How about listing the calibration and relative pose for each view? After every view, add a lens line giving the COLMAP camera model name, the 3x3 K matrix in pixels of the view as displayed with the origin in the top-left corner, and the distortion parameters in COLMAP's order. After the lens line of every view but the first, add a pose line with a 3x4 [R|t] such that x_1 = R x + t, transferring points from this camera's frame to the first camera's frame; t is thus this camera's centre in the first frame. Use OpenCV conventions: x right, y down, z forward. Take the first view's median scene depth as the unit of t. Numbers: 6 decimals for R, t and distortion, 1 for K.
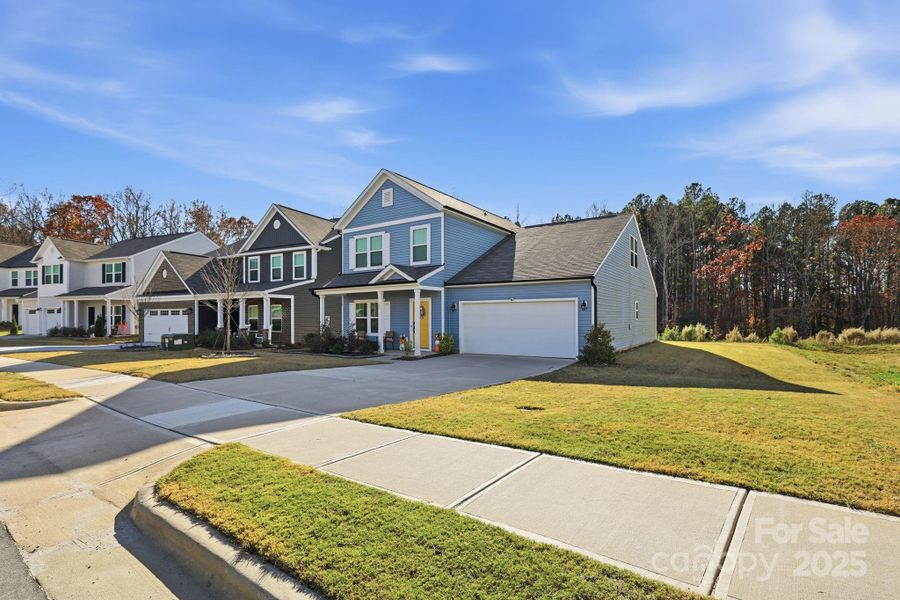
lens RADIAL K [[419.4, 0, 457.7], [0, 419.4, 313.7], [0, 0, 1]] dist [-0.025294, 0.000704]
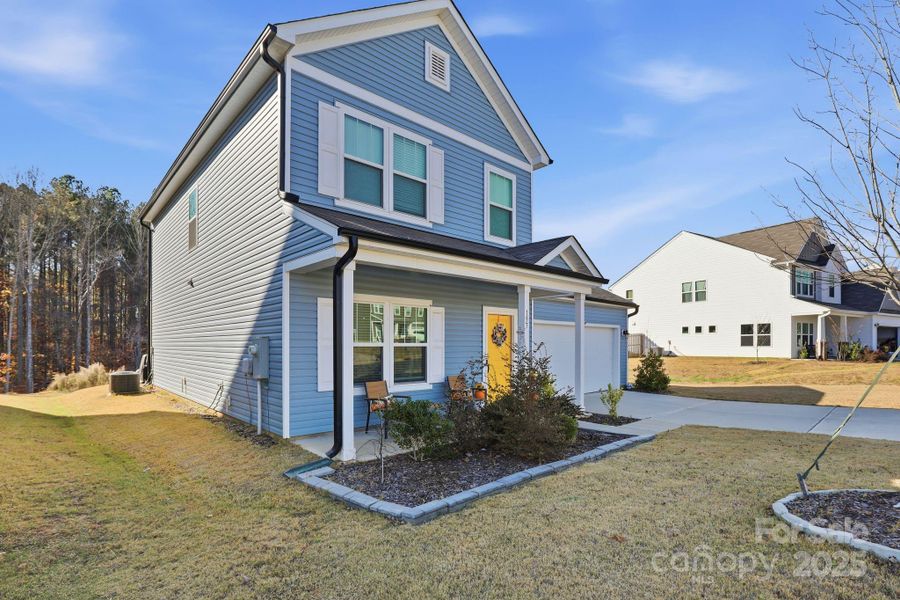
lens RADIAL K [[434.3, 0, 450.4], [0, 434.3, 345.1], [0, 0, 1]] dist [-0.015817, 0.000281]
pose [[0.237409, 0.008665, 0.971371, -0.559518], [-0.006824, 0.999950, -0.007252, 0.012055], [-0.971386, -0.004907, 0.237456, 0.826040]]
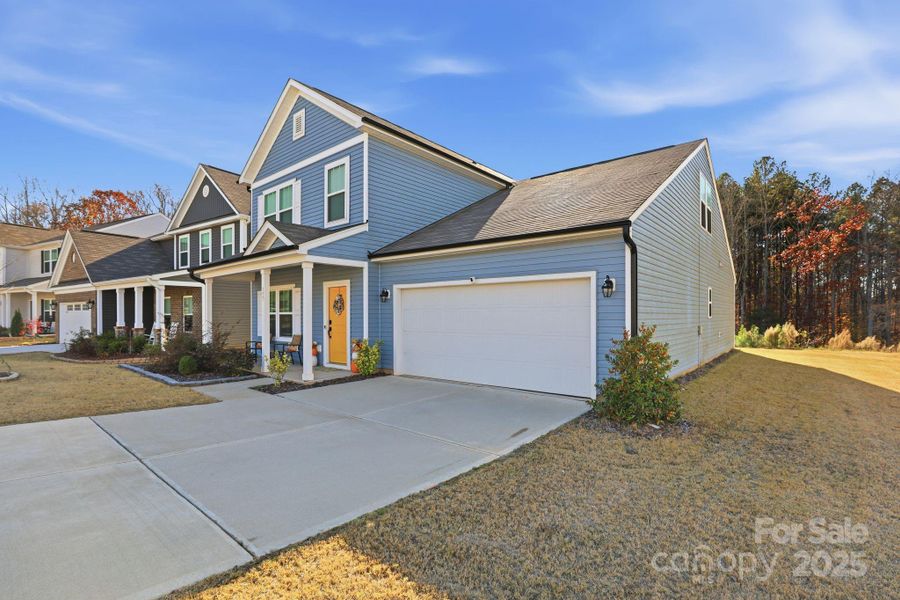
lens RADIAL K [[419.4, 0, 457.7], [0, 419.4, 313.7], [0, 0, 1]] dist [-0.025294, 0.000704]
pose [[0.994608, 0.002295, -0.103678, 0.130188], [-0.001660, 0.999979, 0.006217, 0.005342], [0.103690, -0.006011, 0.994591, 0.369512]]
